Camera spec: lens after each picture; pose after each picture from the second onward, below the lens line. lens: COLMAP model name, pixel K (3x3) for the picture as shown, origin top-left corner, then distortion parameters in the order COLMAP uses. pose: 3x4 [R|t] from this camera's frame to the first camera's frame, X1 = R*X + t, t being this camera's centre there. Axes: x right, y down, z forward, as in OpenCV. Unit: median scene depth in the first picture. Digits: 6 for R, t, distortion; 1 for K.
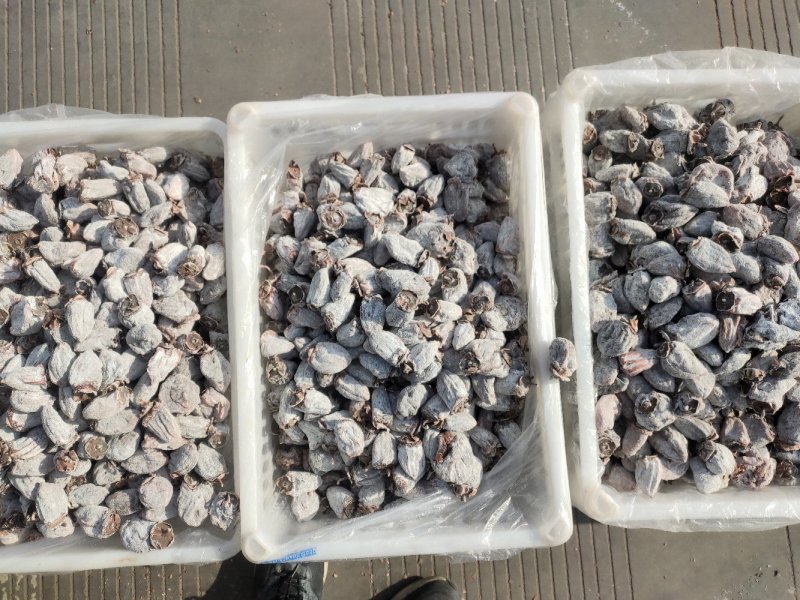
lens RADIAL K [[593.4, 0, 394.8], [0, 593.4, 300.2], [0, 0, 1]] dist [0.044583, -0.034647]
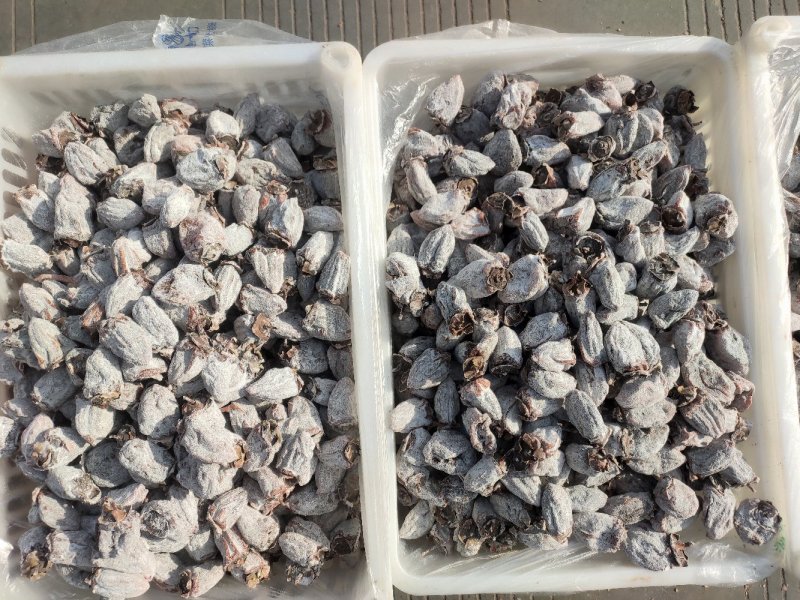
lens RADIAL K [[593.4, 0, 394.8], [0, 593.4, 300.2], [0, 0, 1]] dist [0.044583, -0.034647]
pose [[0.999714, 0.012080, 0.020619, -0.768945], [-0.012710, 0.999448, 0.030679, 0.030873], [-0.020237, -0.030932, 0.999317, 0.192994]]
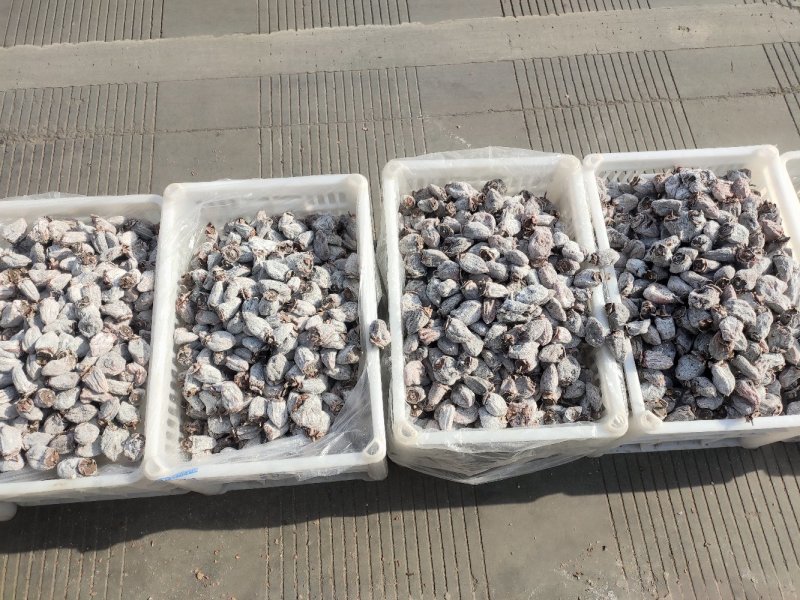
lens RADIAL K [[591.4, 0, 398.0], [0, 591.4, 303.4], [0, 0, 1]] dist [0.040330, -0.030977]
pose [[0.999671, -0.025644, 0.001011, 0.316170], [0.024919, 0.960451, -0.277332, 0.414381], [0.006141, 0.277266, 0.960773, -0.393929]]
